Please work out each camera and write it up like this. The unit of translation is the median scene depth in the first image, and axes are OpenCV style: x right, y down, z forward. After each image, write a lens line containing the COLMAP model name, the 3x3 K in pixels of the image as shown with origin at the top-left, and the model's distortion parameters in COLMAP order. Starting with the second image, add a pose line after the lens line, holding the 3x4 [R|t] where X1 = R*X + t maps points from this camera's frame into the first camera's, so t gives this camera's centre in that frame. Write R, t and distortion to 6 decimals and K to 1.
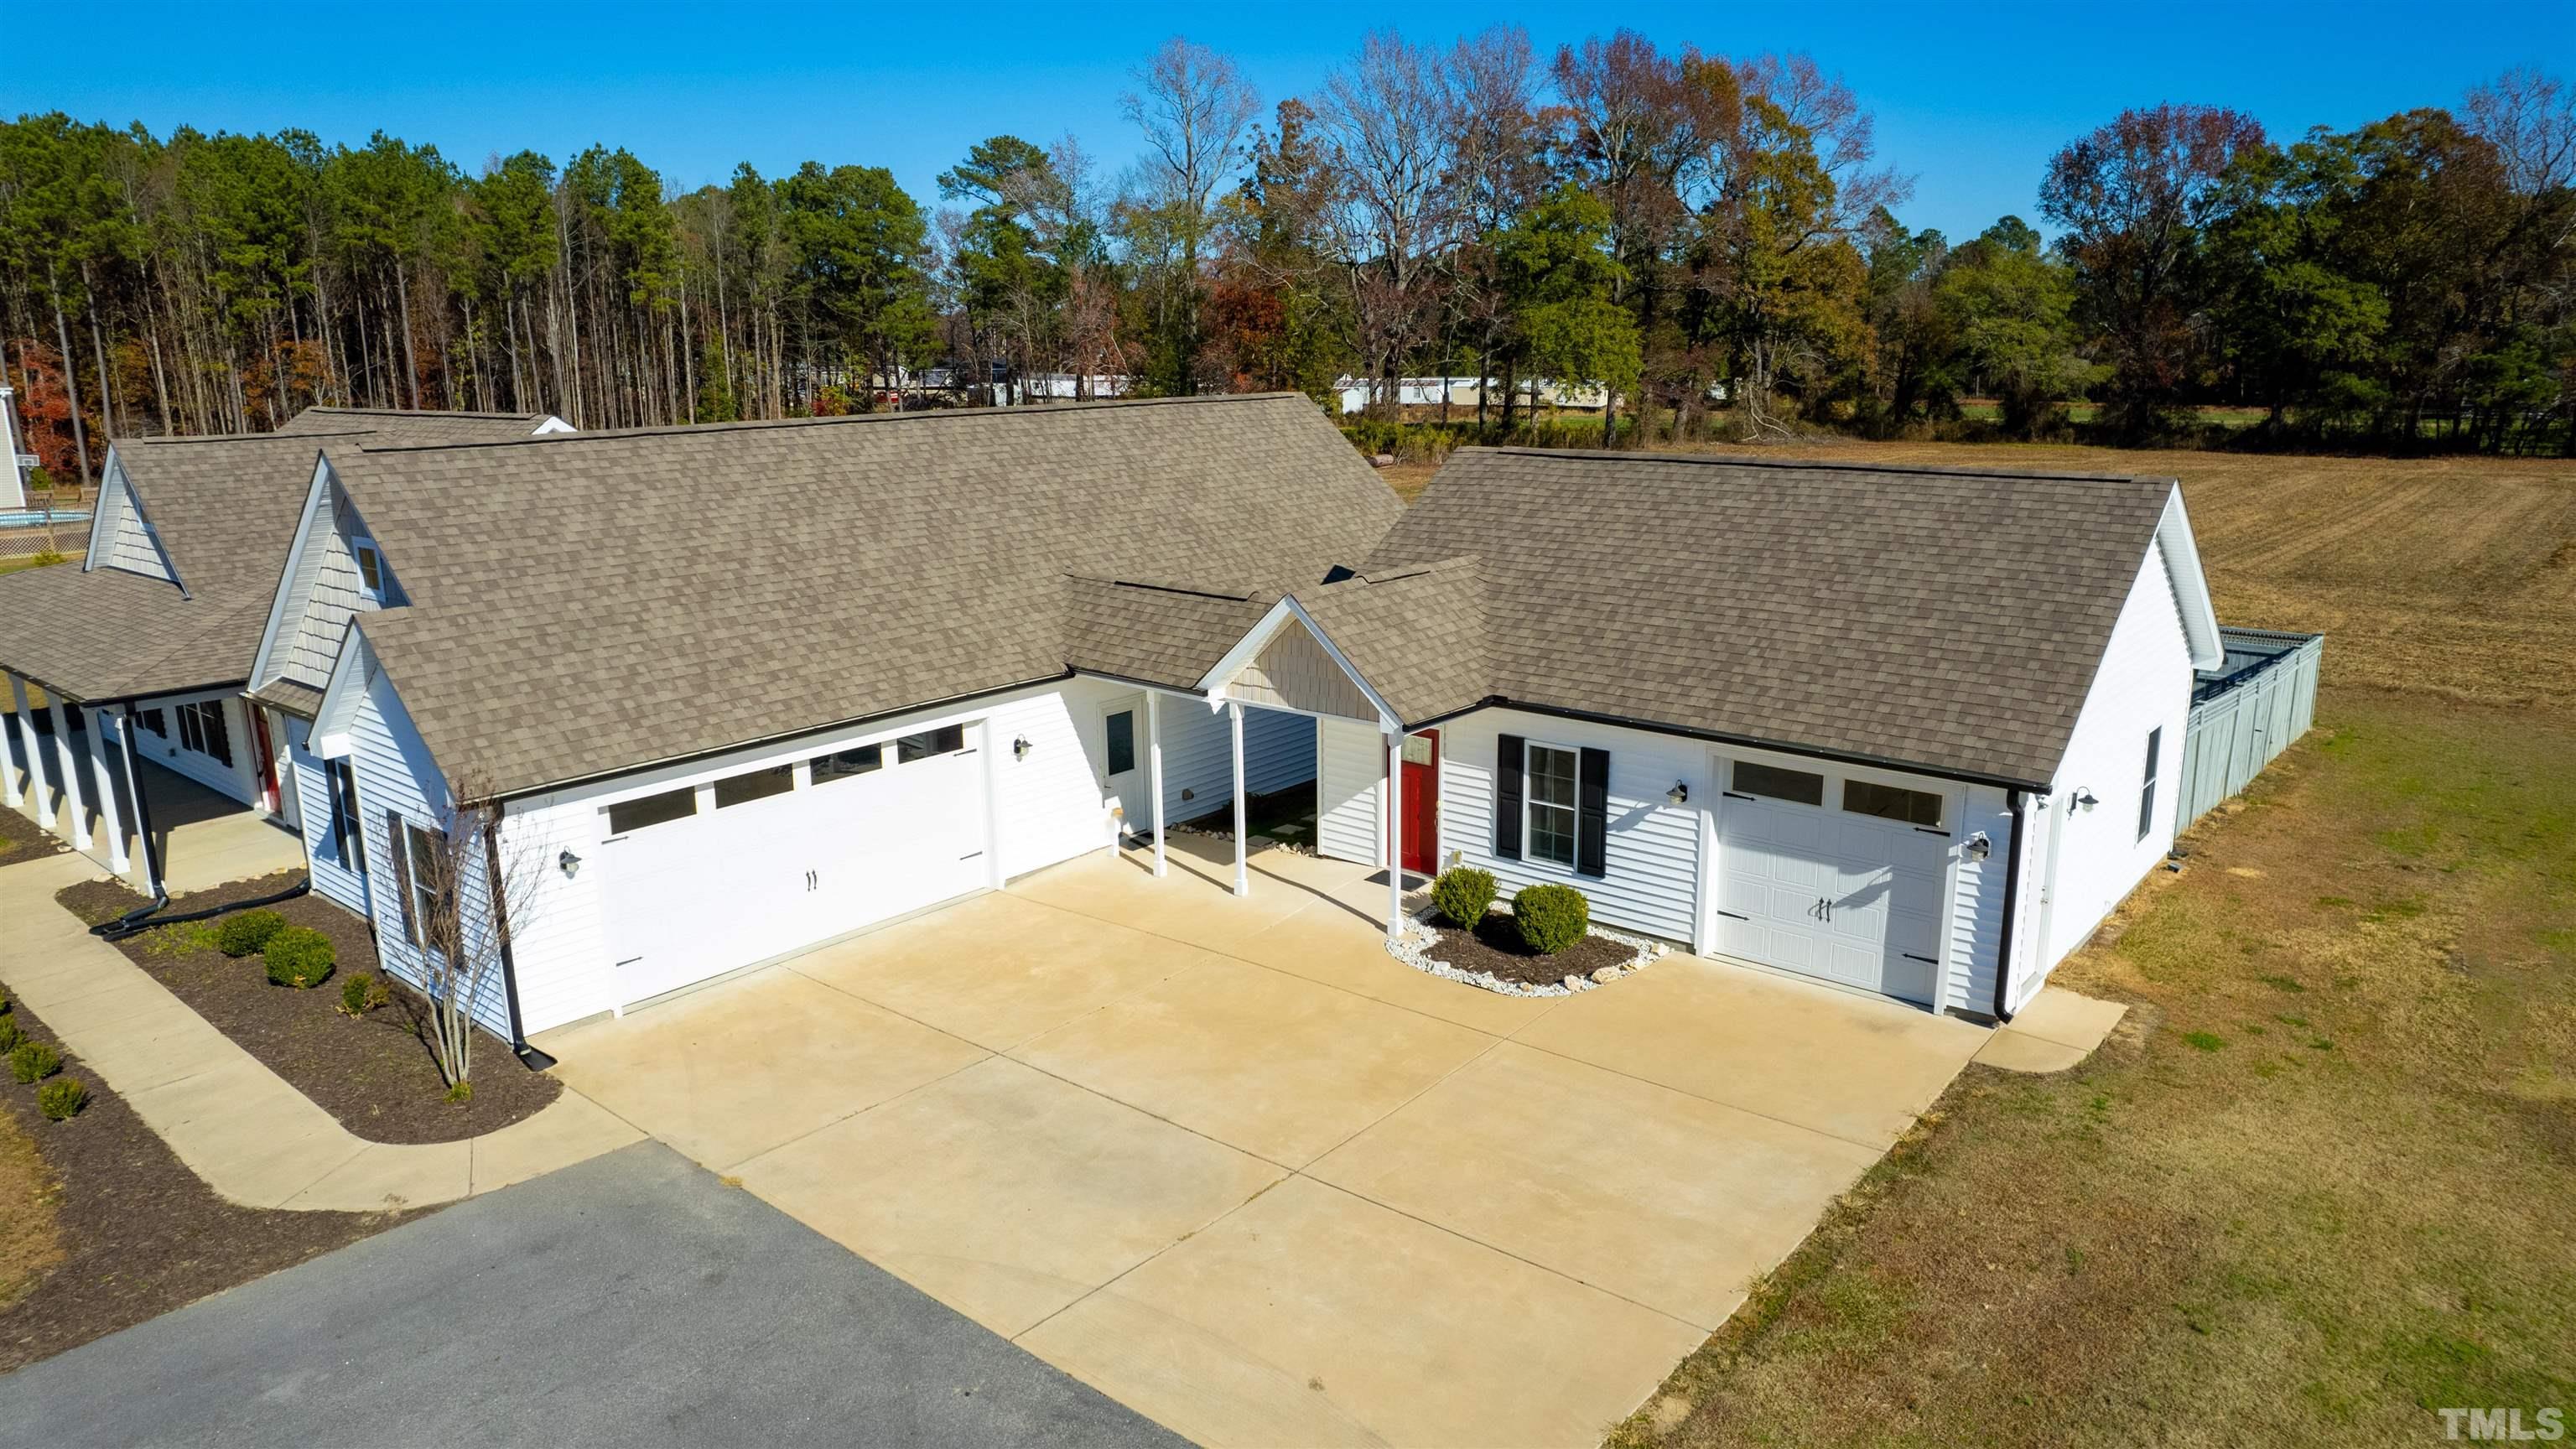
lens RADIAL K [[1648.9, 0, 1294.0], [0, 1648.9, 734.9], [0, 0, 1]] dist [-0.077913, 0.070911]
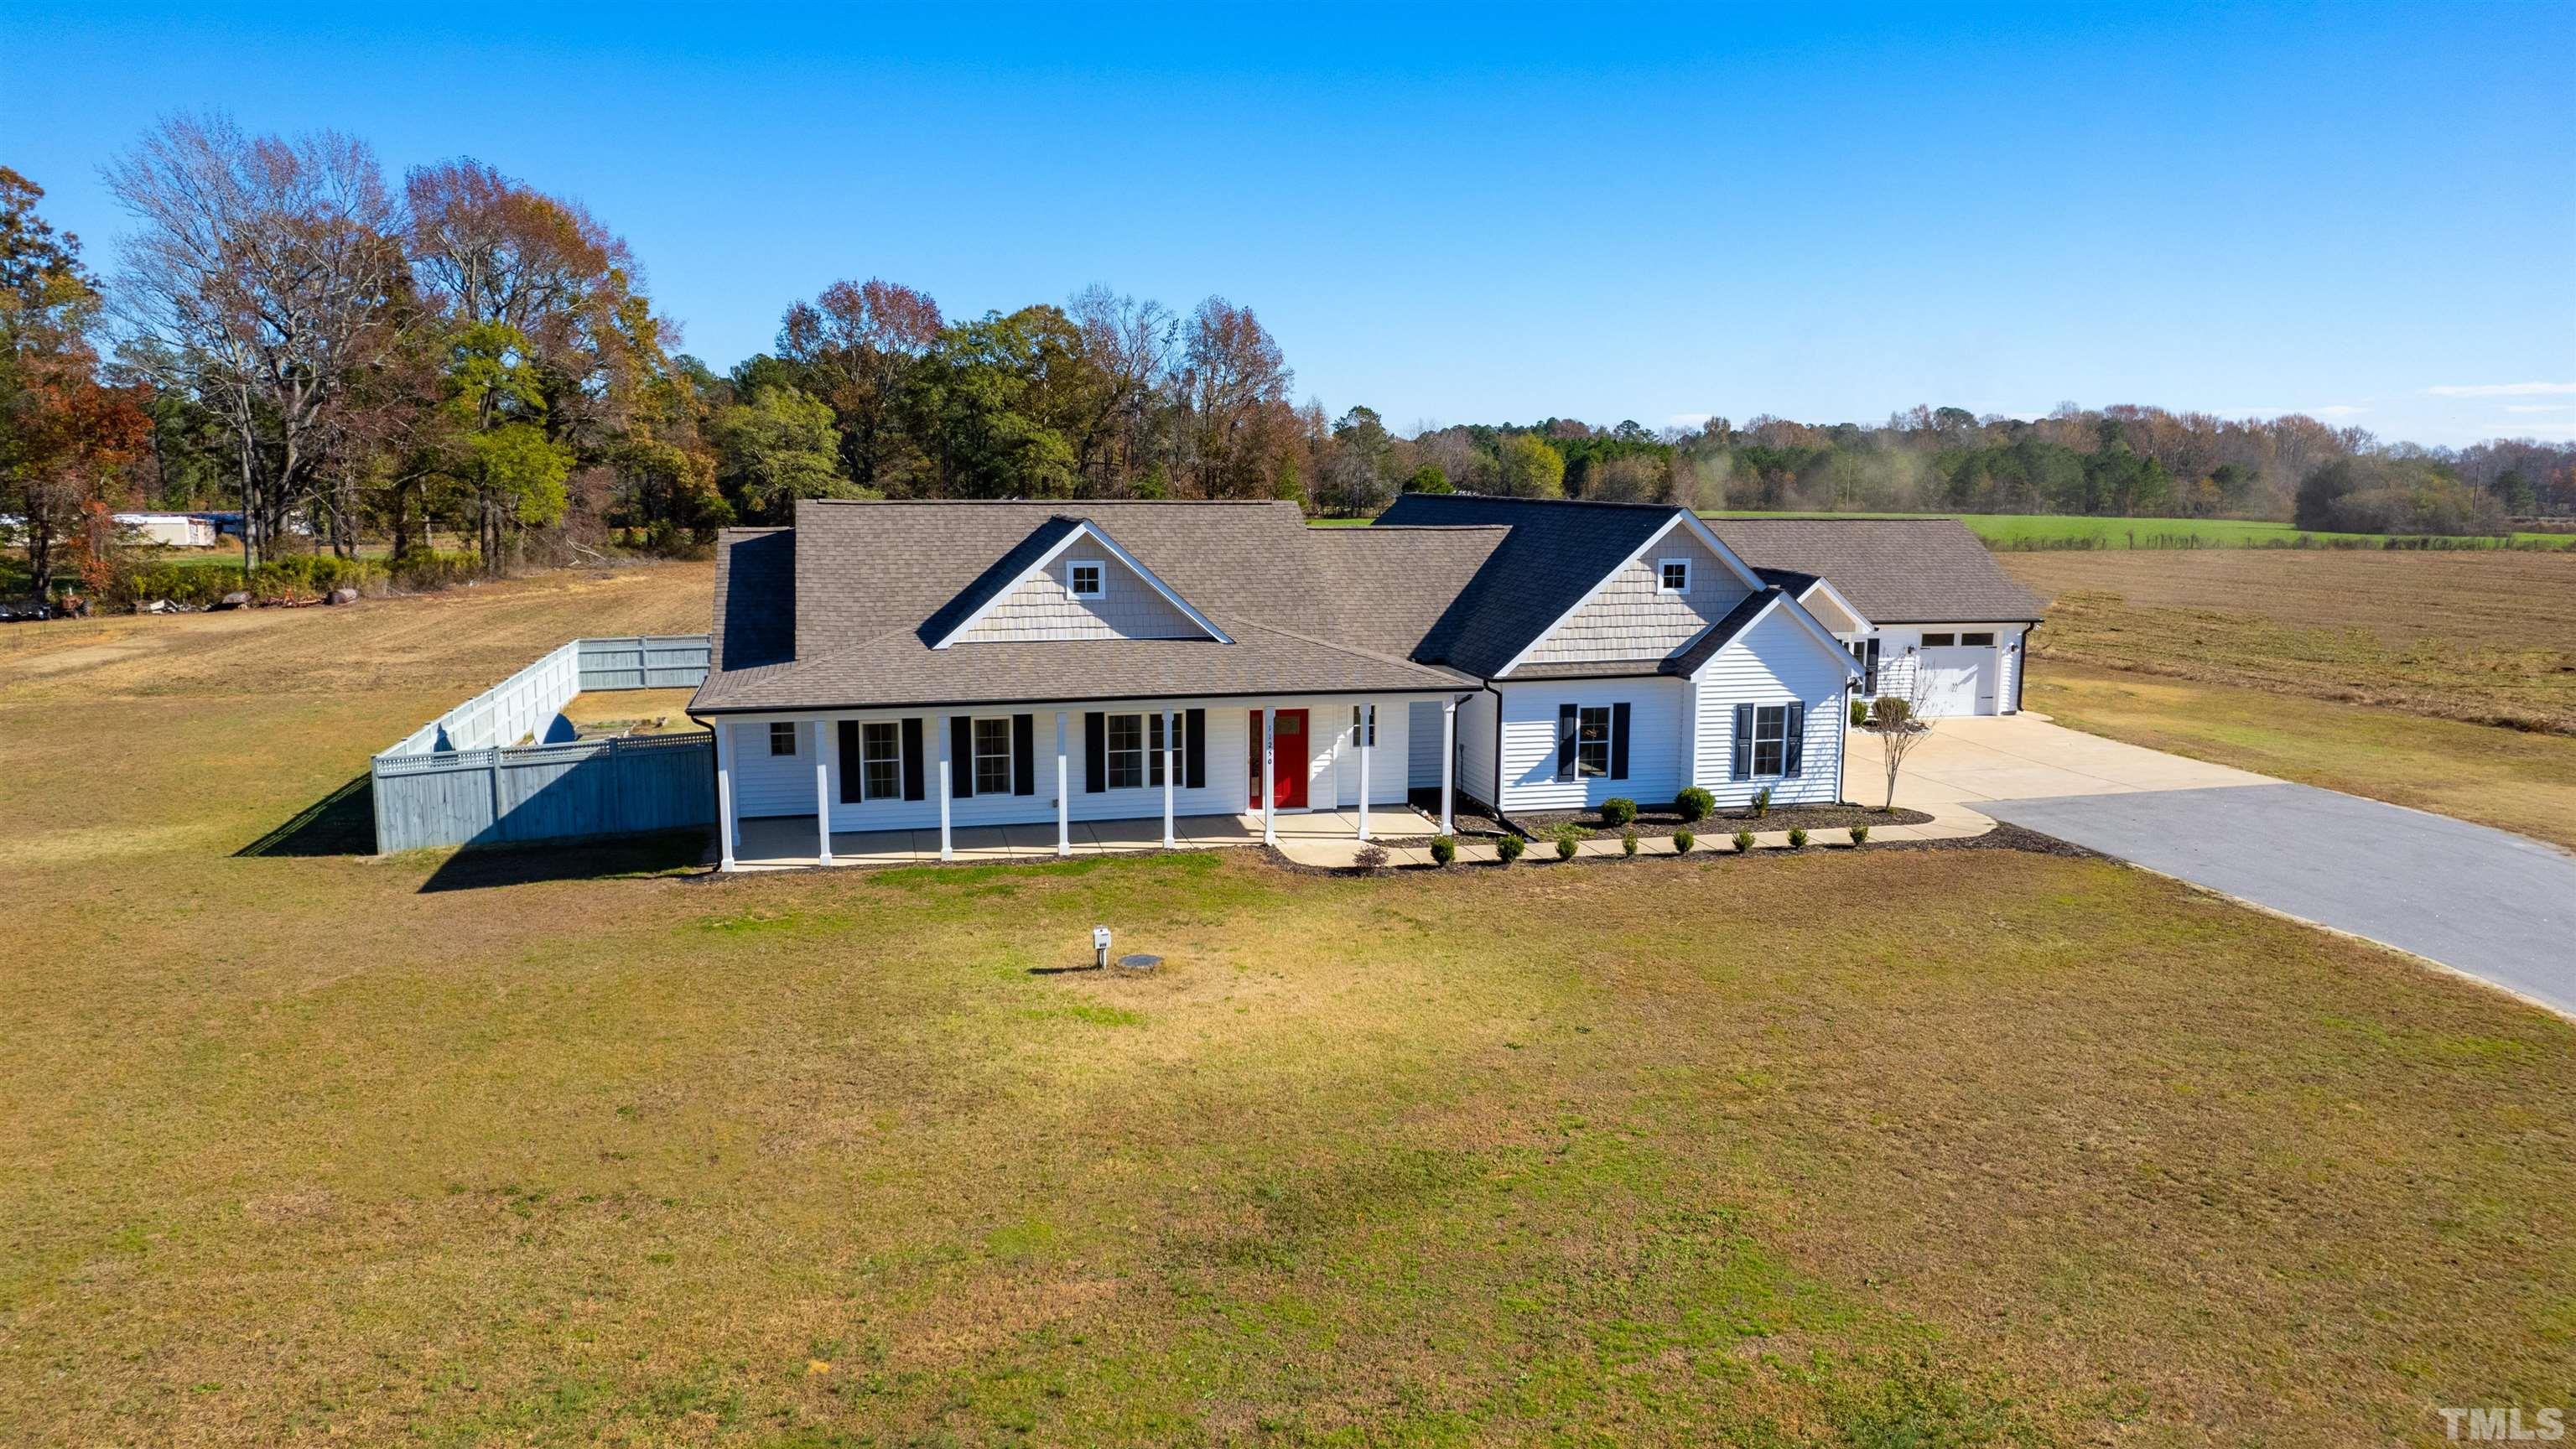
lens RADIAL K [[1705.2, 0, 1291.1], [0, 1705.2, 738.2], [0, 0, 1]] dist [-0.084509, 0.079482]
pose [[0.578131, -0.112180, 0.808196, -1.929419], [0.178948, 0.983821, 0.008550, -0.017772], [-0.796079, 0.139682, 0.588852, 0.233121]]
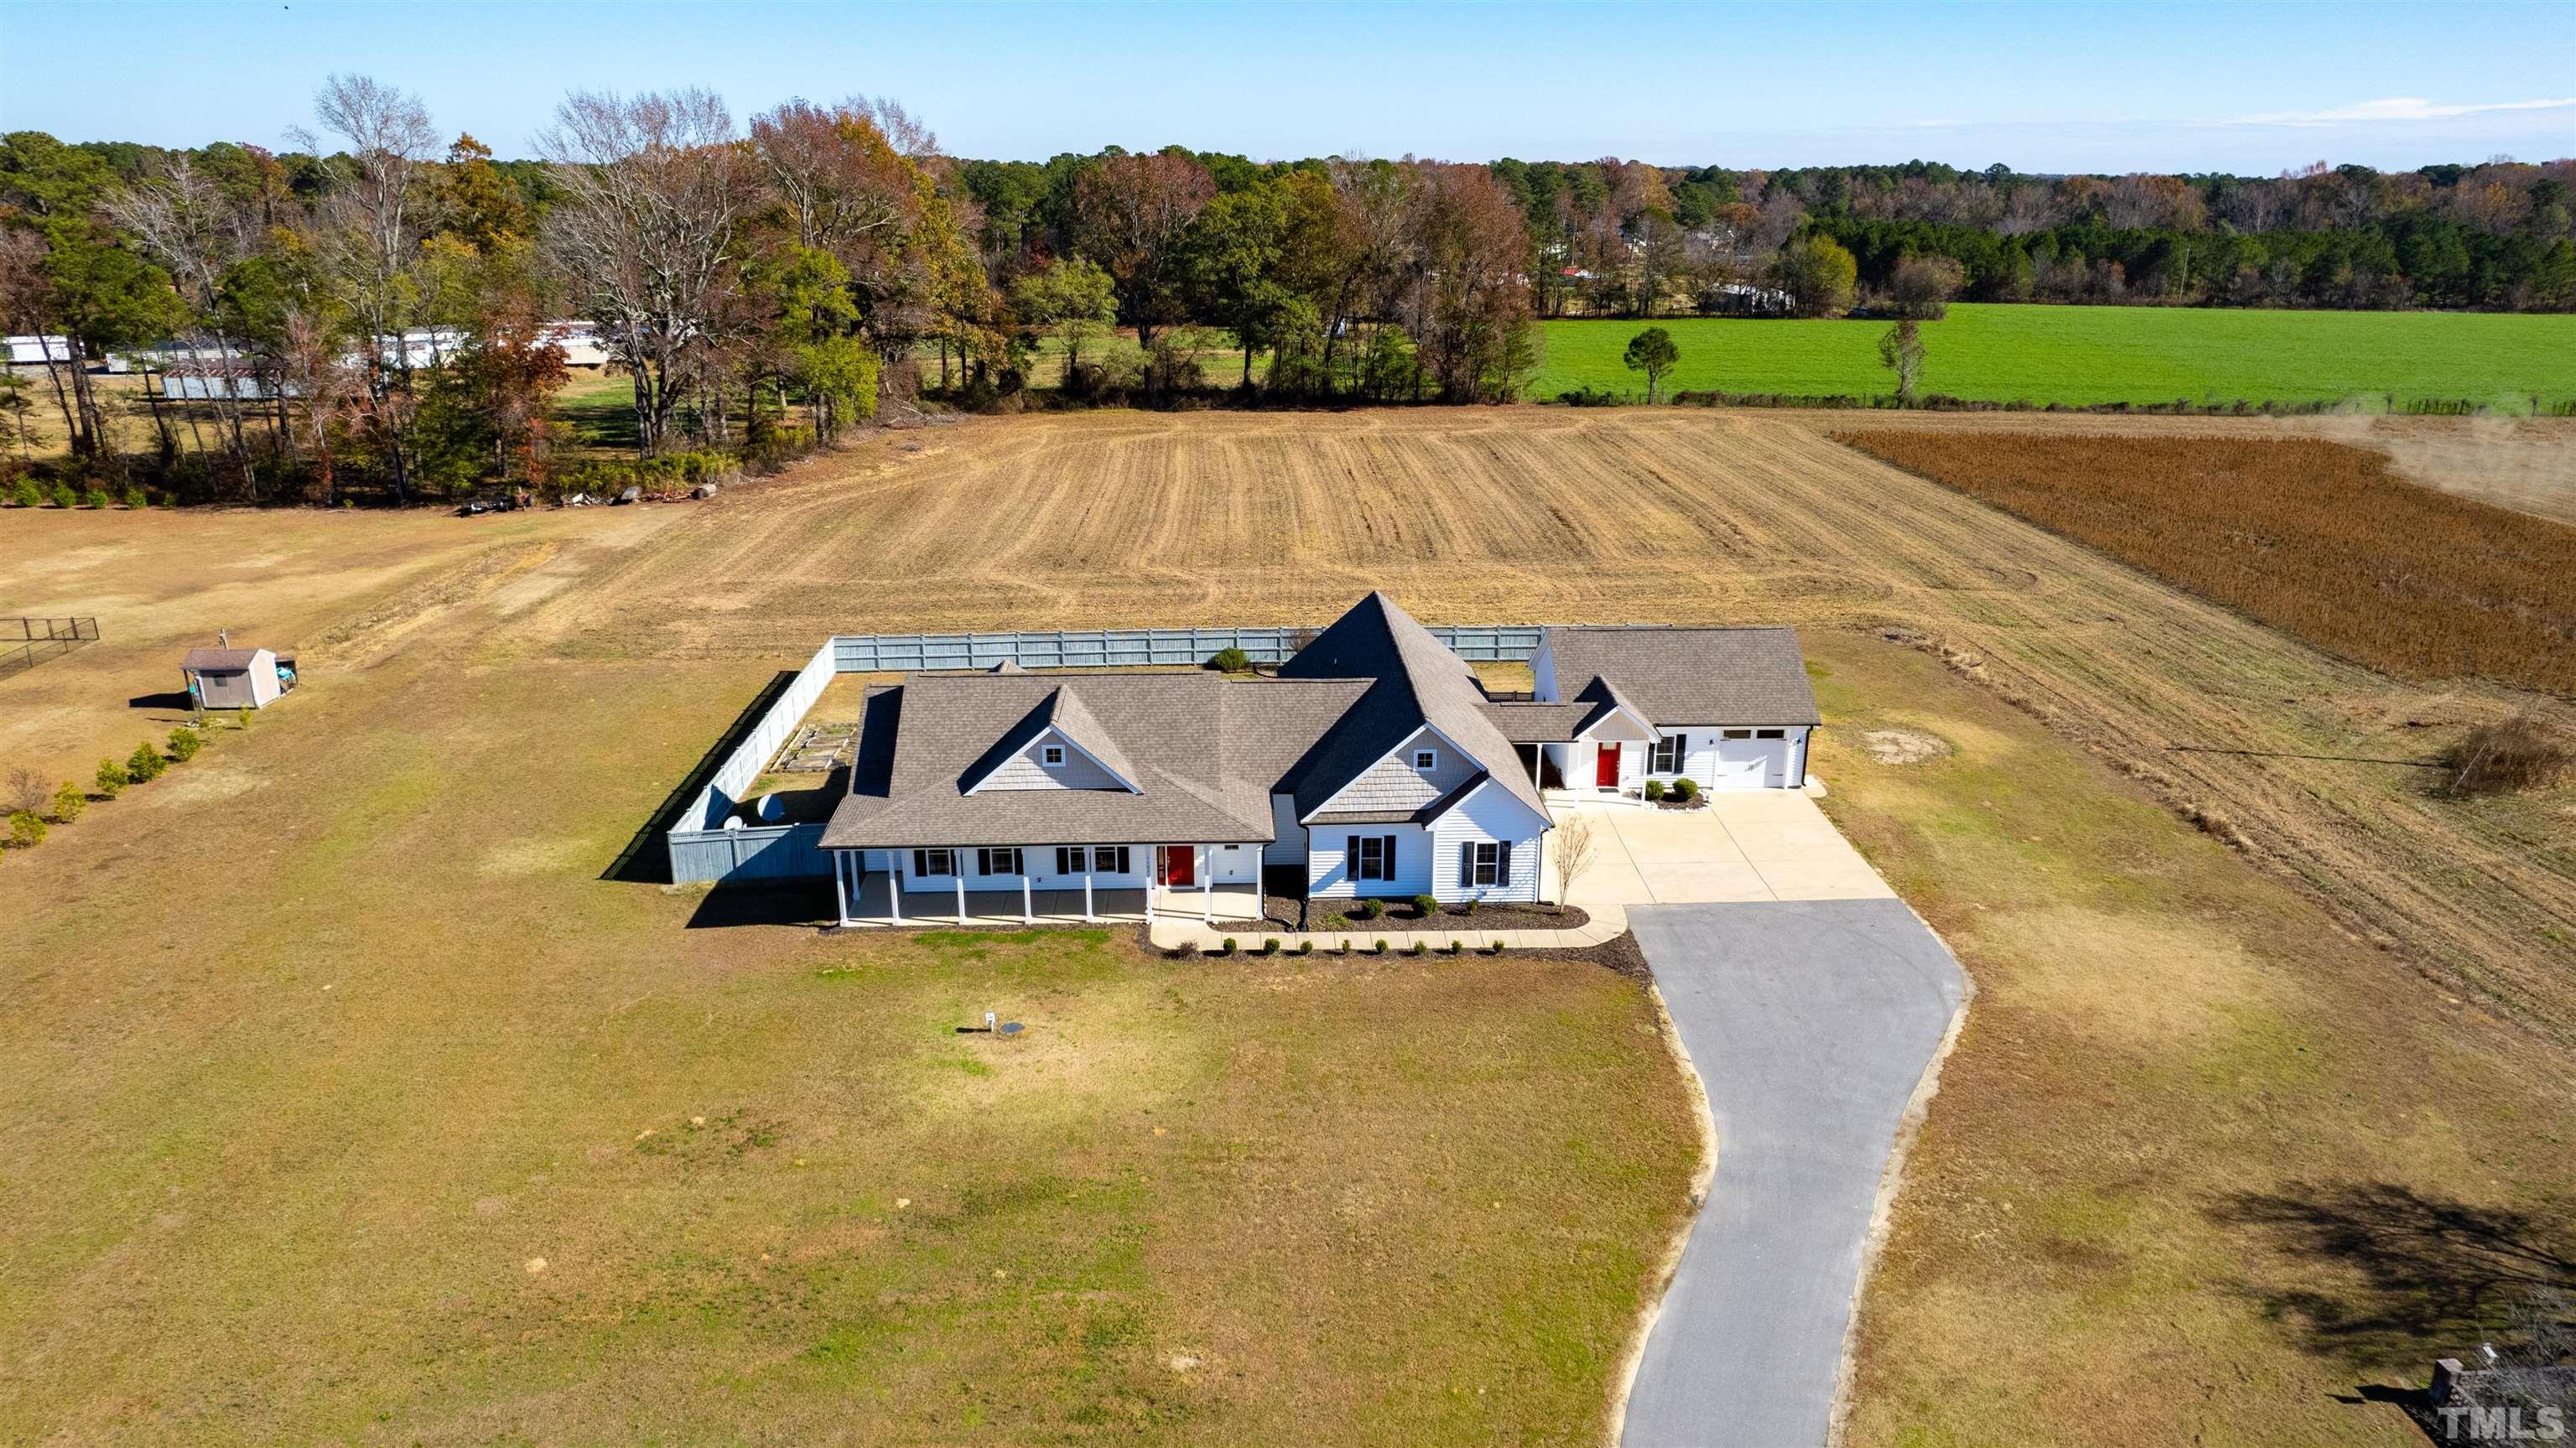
lens RADIAL K [[1692.0, 0, 1291.7], [0, 1692.0, 737.9], [0, 0, 1]] dist [-0.082427, 0.075918]
pose [[0.736241, -0.202686, 0.645653, -2.147700], [0.147632, 0.979218, 0.139055, -0.475542], [-0.660419, -0.007059, 0.750864, -0.824624]]
